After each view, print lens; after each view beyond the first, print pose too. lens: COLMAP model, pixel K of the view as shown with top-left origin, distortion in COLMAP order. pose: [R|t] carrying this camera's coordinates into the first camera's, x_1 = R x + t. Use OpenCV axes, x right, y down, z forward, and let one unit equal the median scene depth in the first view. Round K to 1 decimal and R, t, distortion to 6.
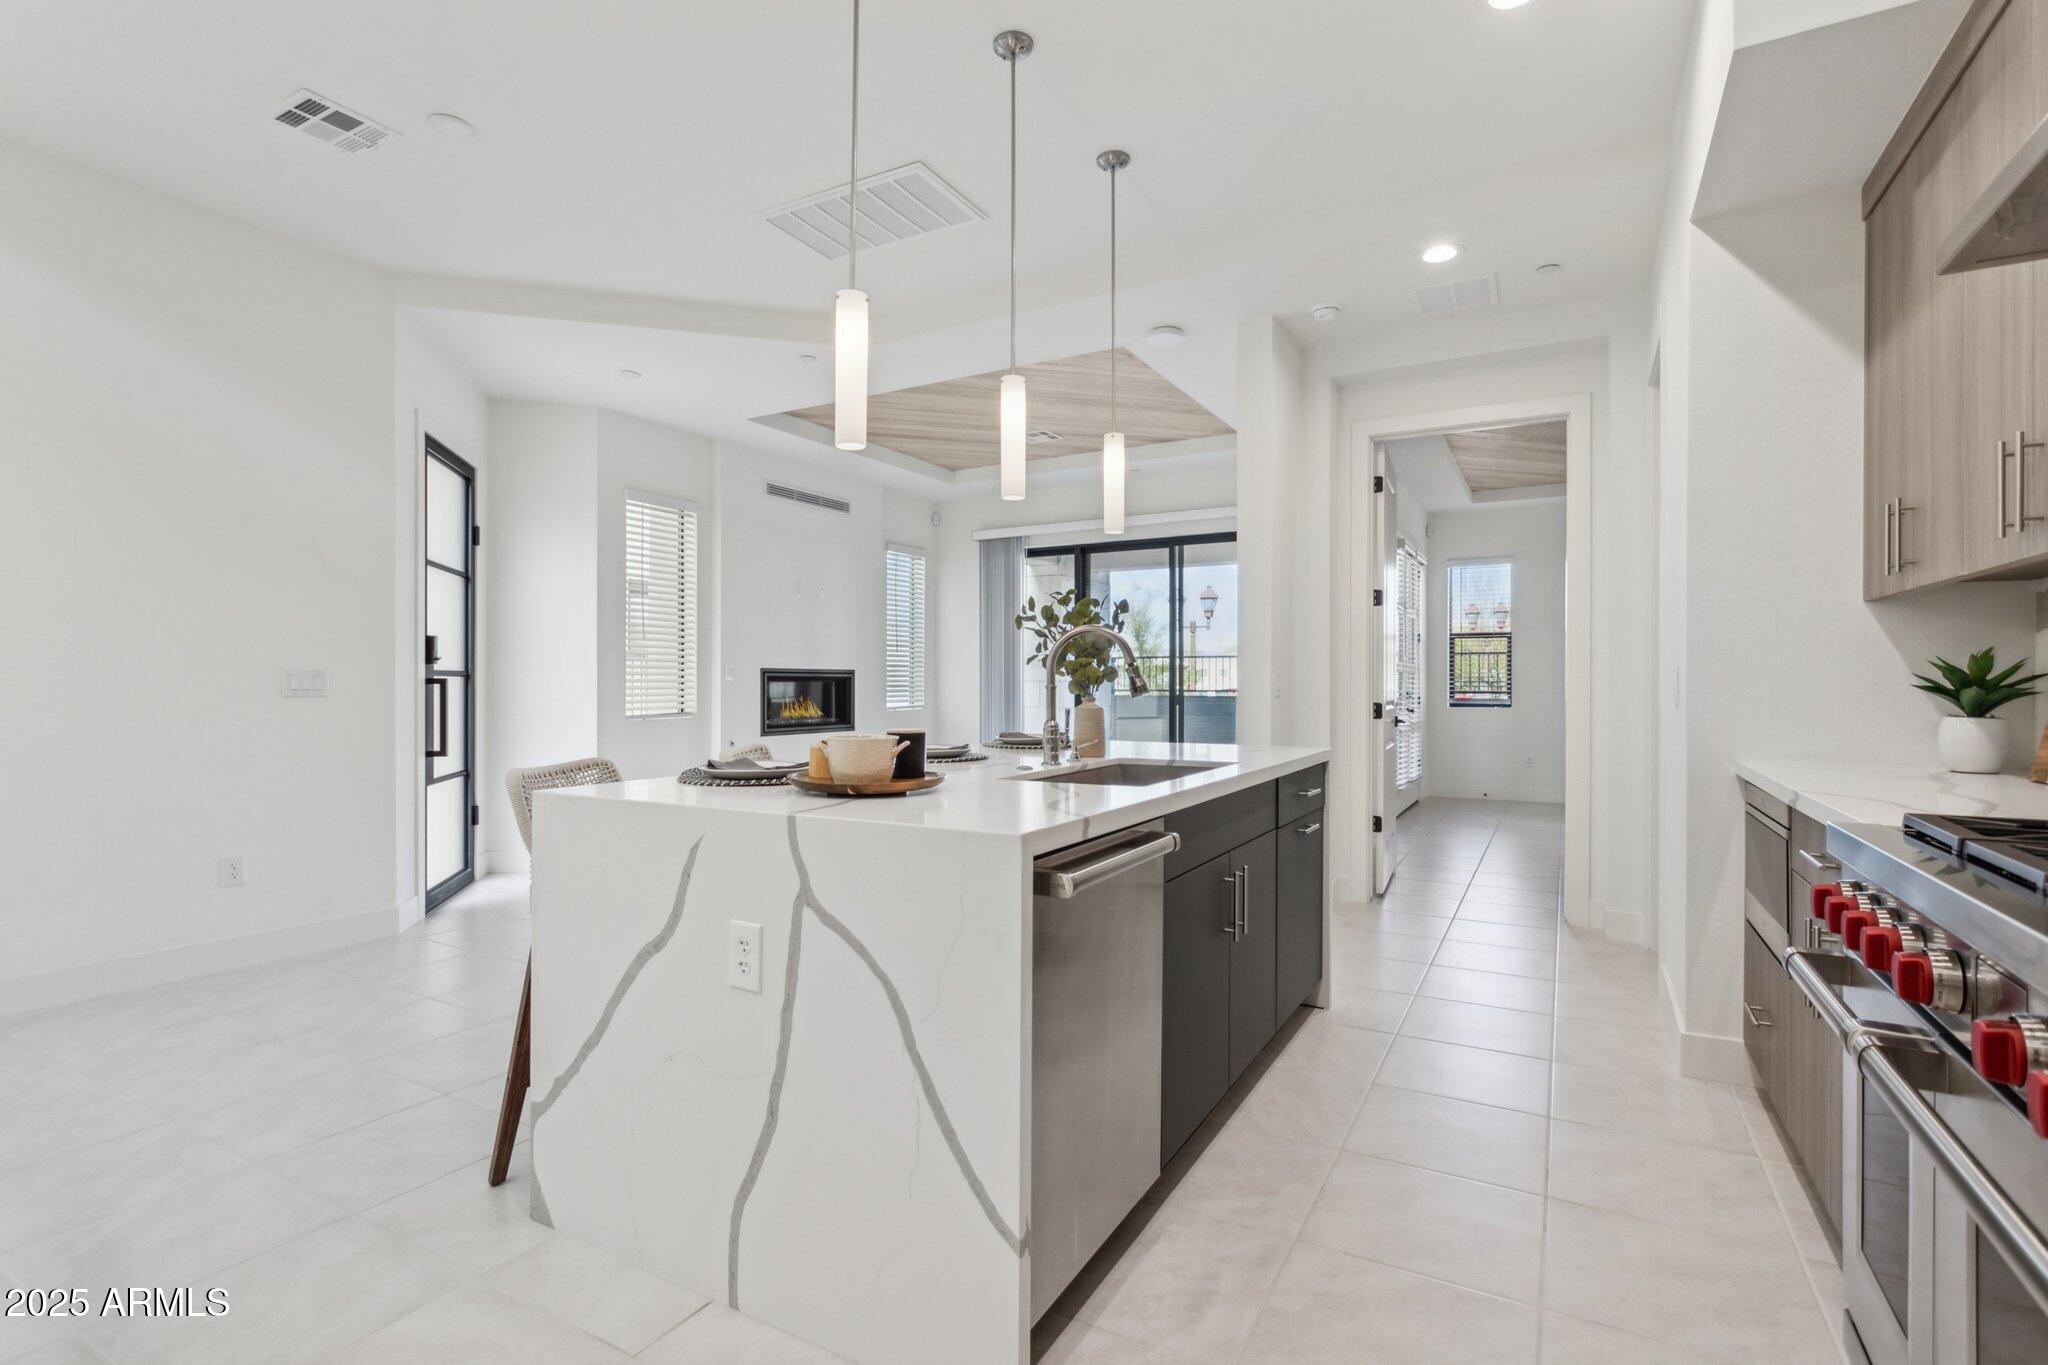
lens RADIAL K [[978.2, 0, 1012.5], [0, 978.2, 686.8], [0, 0, 1]] dist [0.004861, -0.001286]
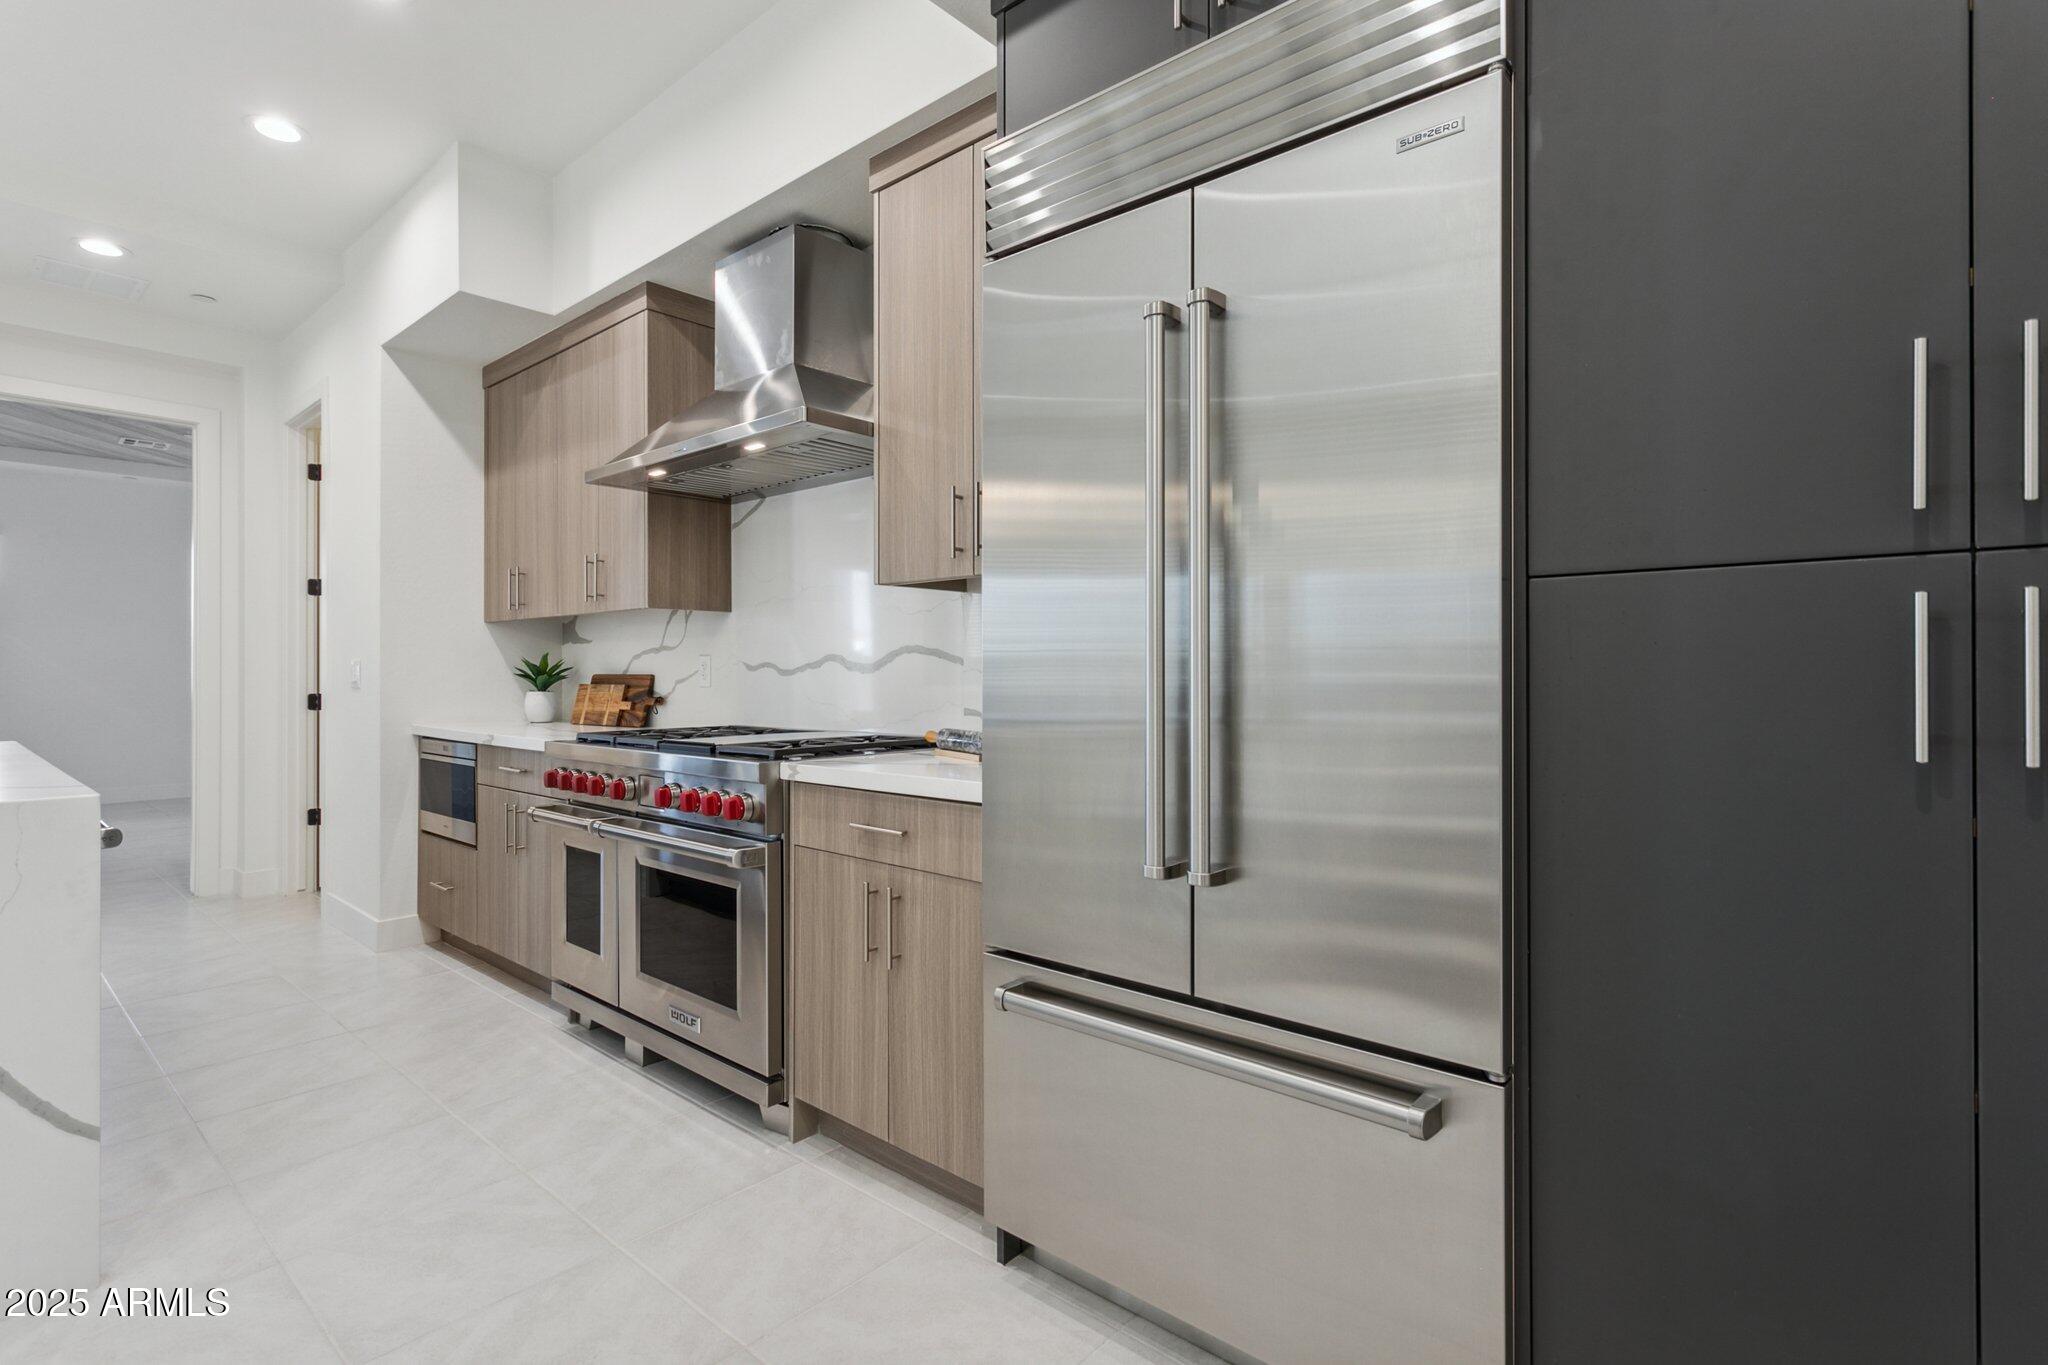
lens RADIAL K [[978.2, 0, 1025.7], [0, 978.2, 669.2], [0, 0, 1]] dist [0.004861, -0.001286]
pose [[0.200752, 0.007060, 0.979617, -0.252790], [0.002125, 0.999969, -0.007642, 0.002328], [-0.979640, 0.003616, 0.200731, -0.096873]]
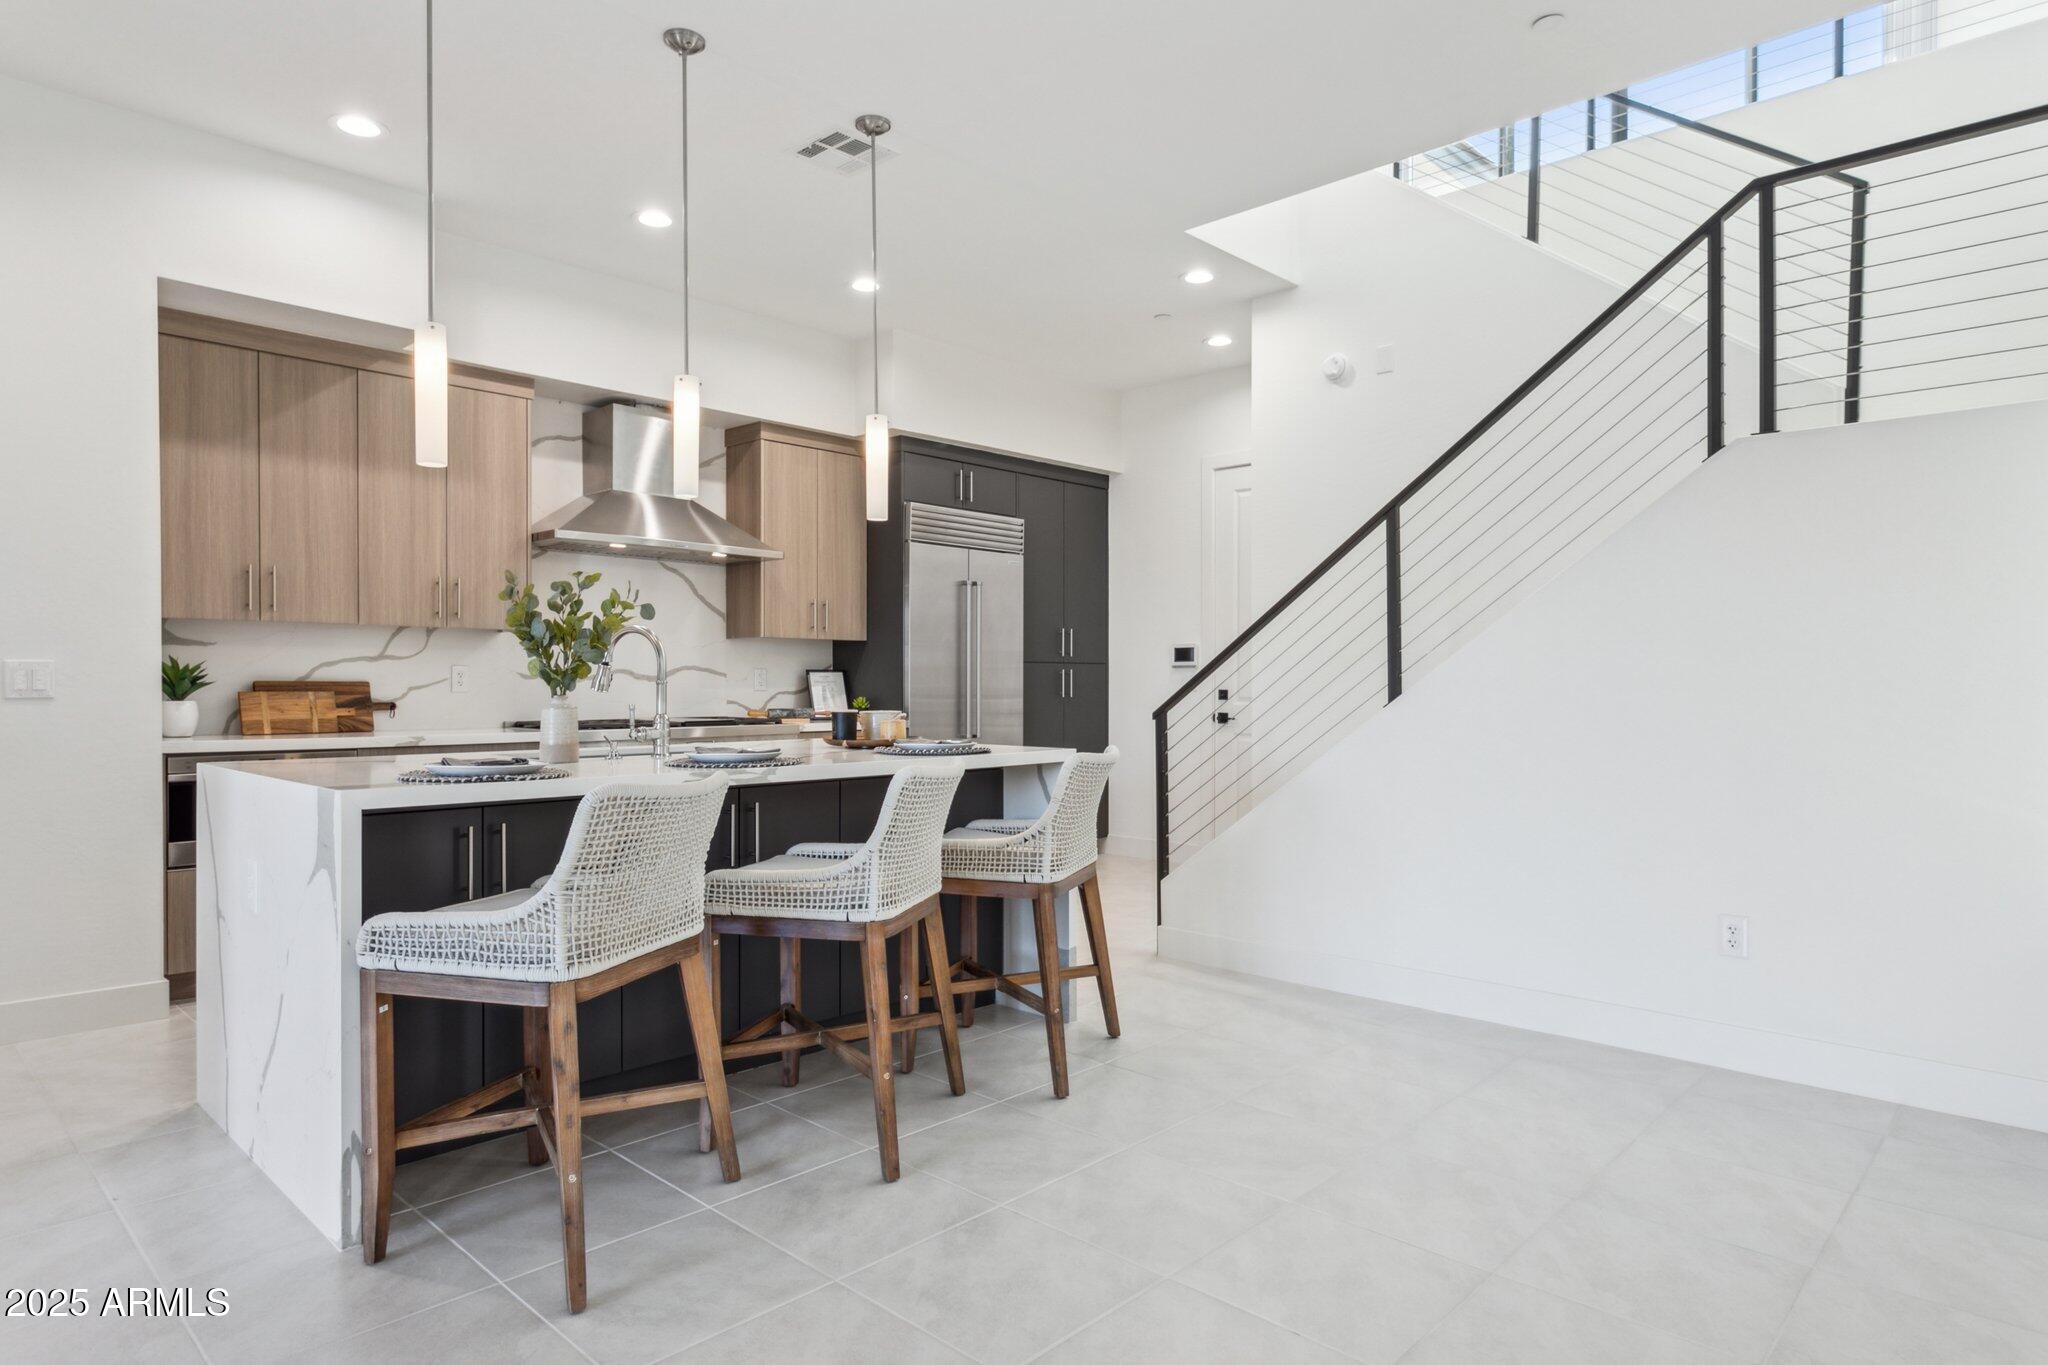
lens RADIAL K [[1175.5, 0, 1024.8], [0, 1175.5, 695.1], [0, 0, 1]] dist [-0.001296, 0.000554]
pose [[-0.973354, -0.004444, 0.229264, -0.306770], [-0.001344, 0.999906, 0.013675, -0.002423], [-0.229303, 0.013002, -0.973268, 1.056378]]
